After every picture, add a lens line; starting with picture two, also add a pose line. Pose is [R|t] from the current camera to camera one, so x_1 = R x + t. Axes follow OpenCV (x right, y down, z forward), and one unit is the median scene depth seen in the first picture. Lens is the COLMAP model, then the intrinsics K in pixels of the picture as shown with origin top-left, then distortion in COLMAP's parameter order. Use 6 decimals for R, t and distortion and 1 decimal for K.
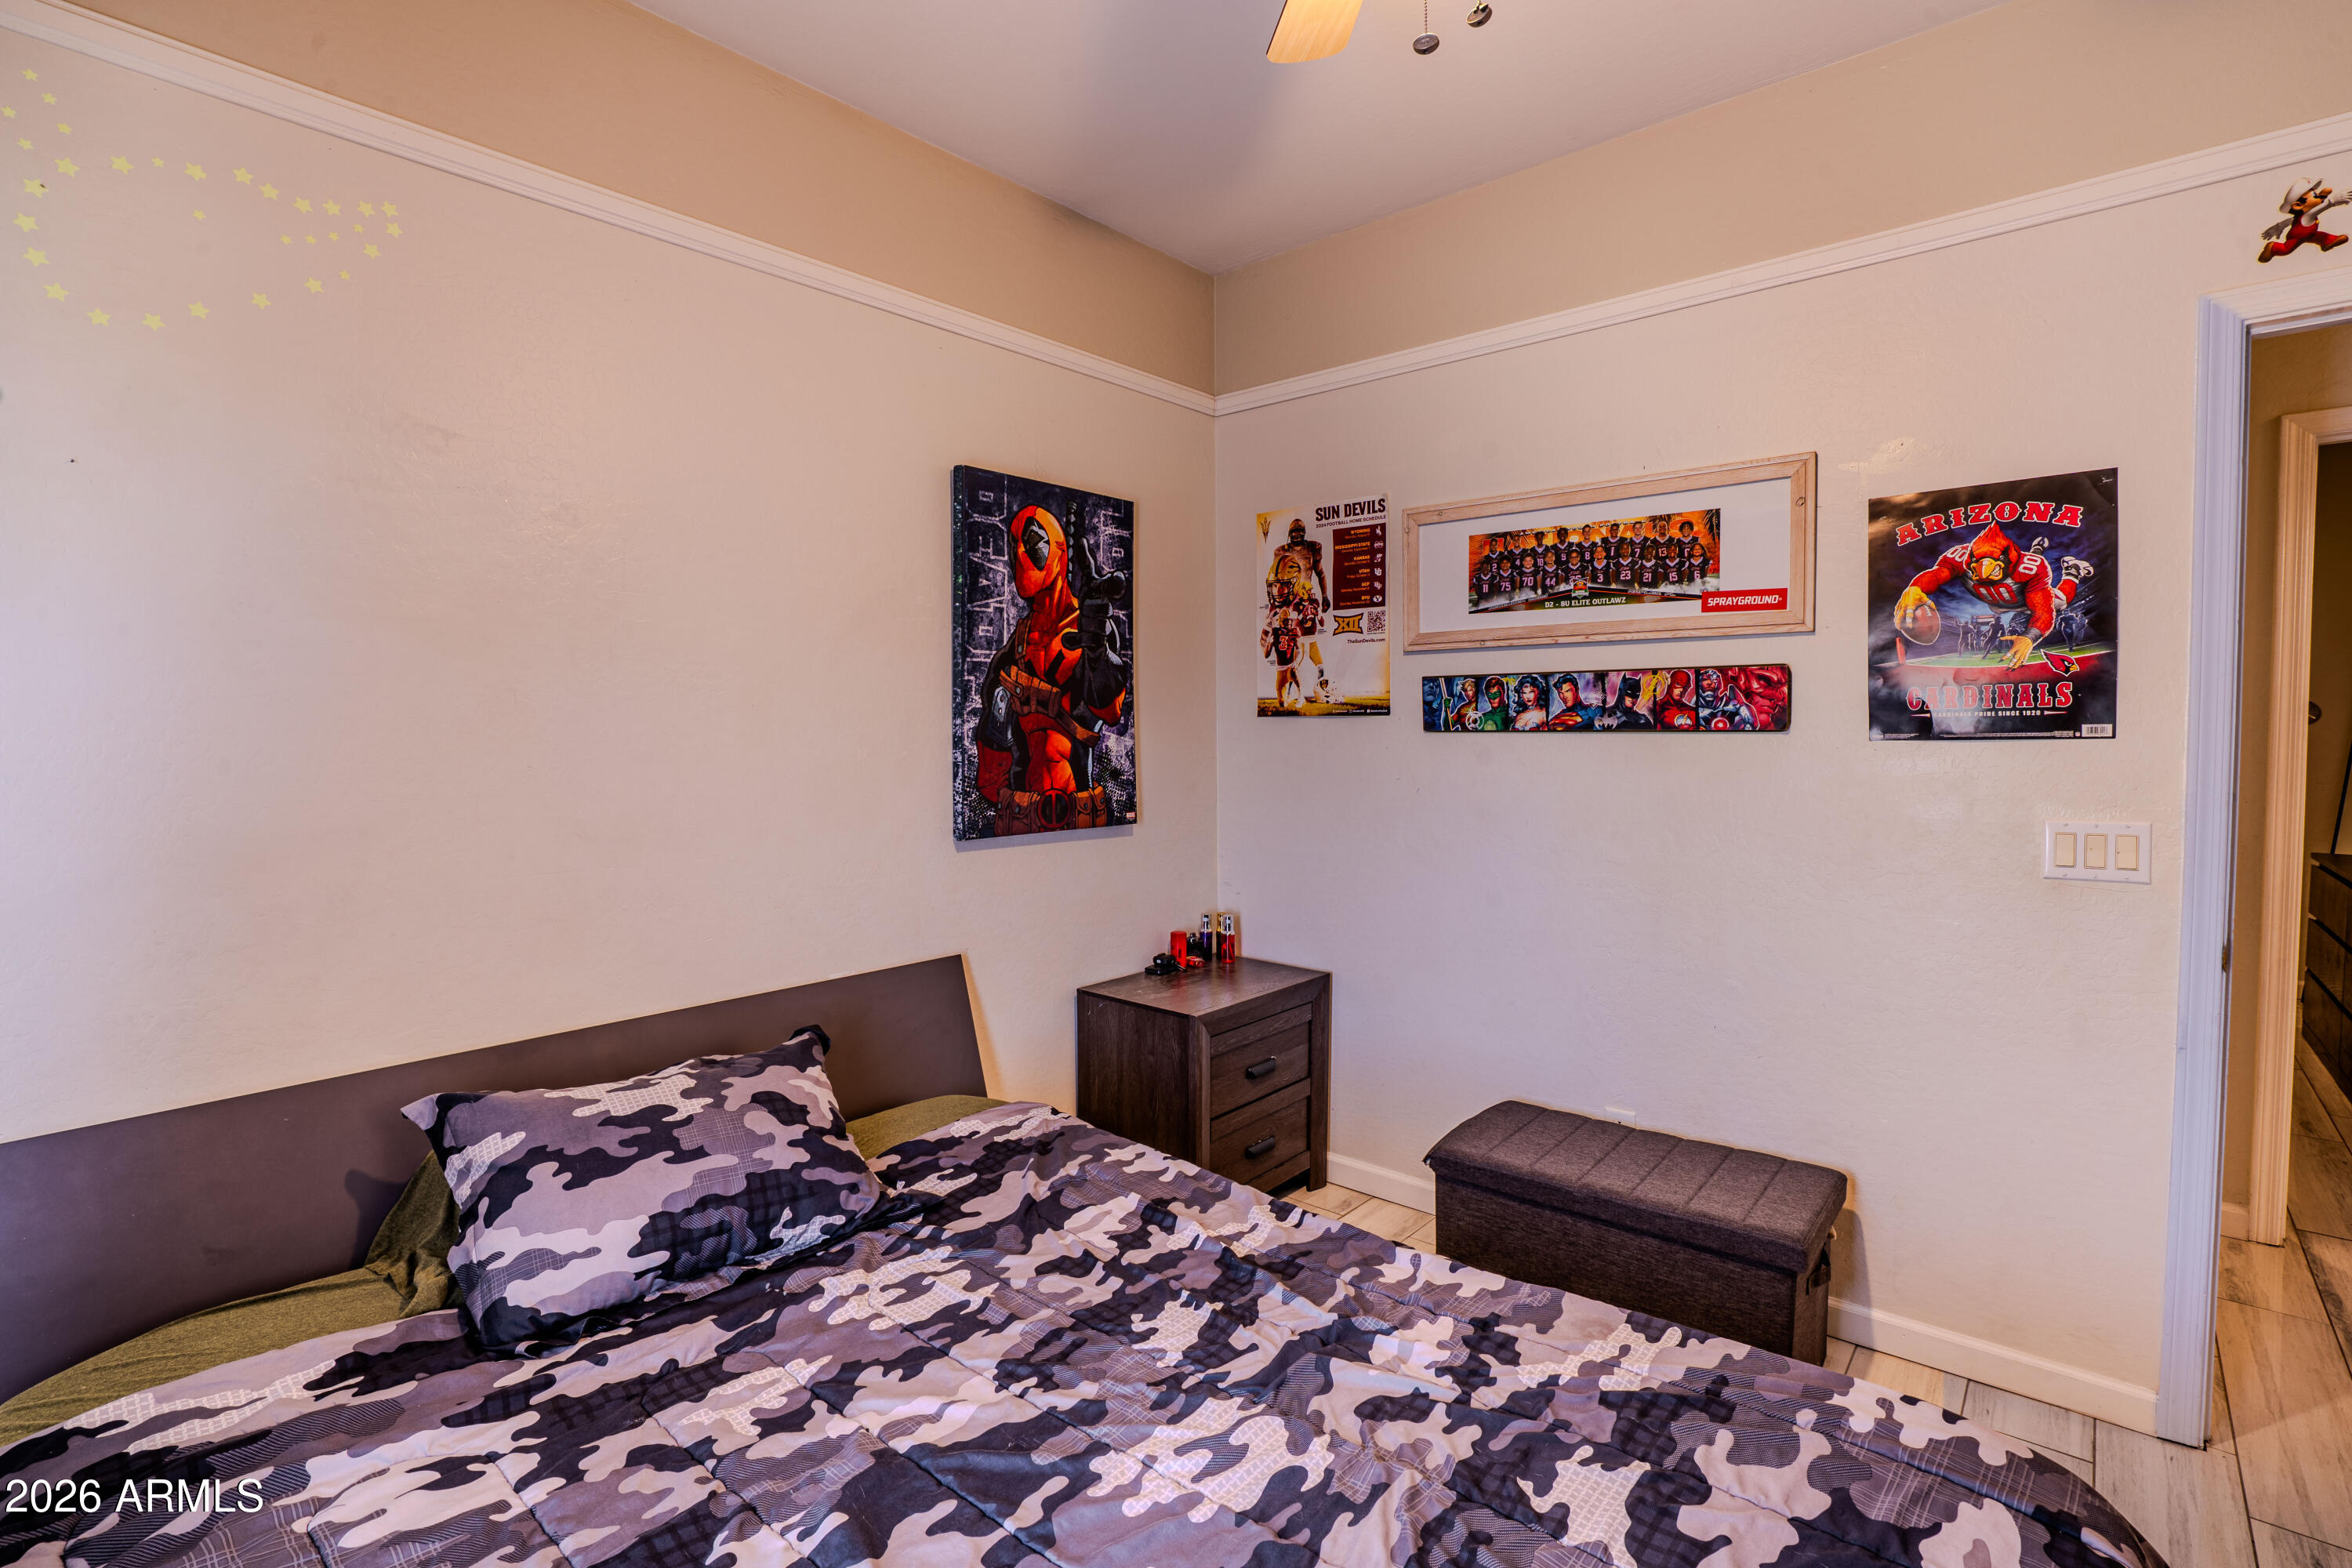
lens RADIAL K [[1090.2, 0, 1179.3], [0, 1090.2, 772.0], [0, 0, 1]] dist [-0.067017, 0.028249]
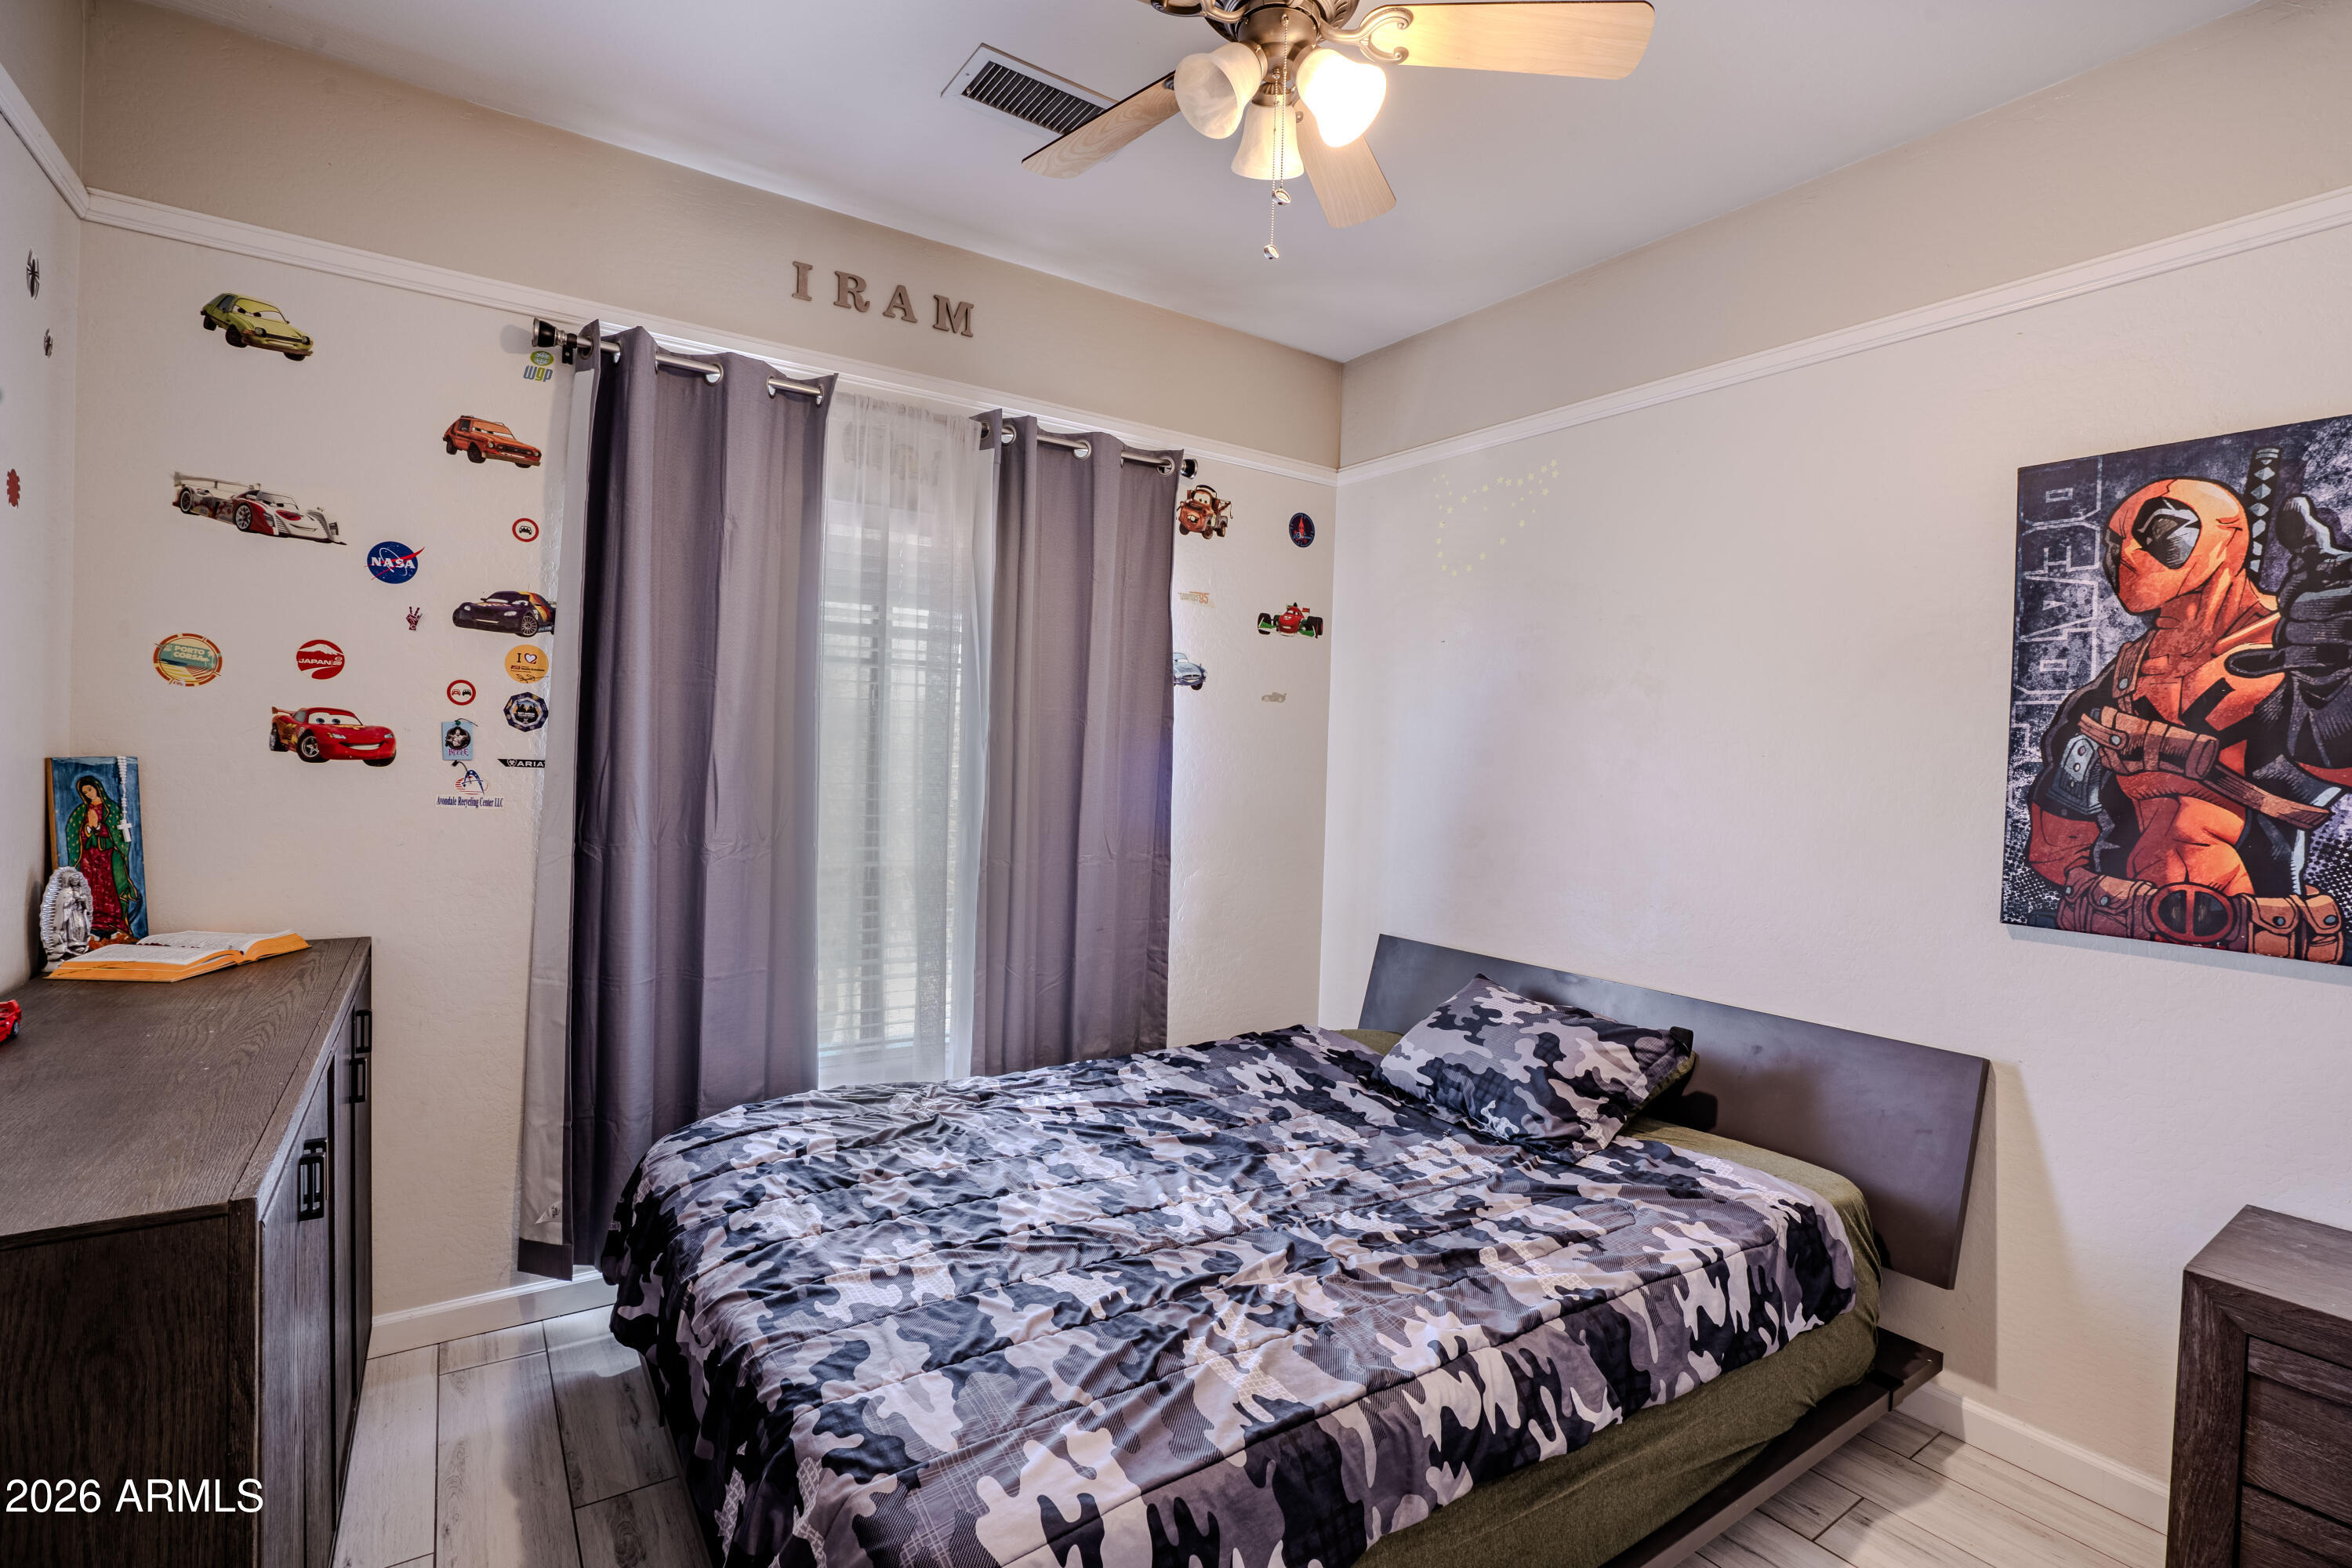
lens RADIAL K [[1090.2, 0, 1179.3], [0, 1090.2, 772.0], [0, 0, 1]] dist [-0.067017, 0.028249]
pose [[-0.248768, 0.013453, -0.968470, 0.730078], [-0.073521, 0.996756, 0.032731, -0.031368], [0.965769, 0.079346, -0.246972, 0.588516]]
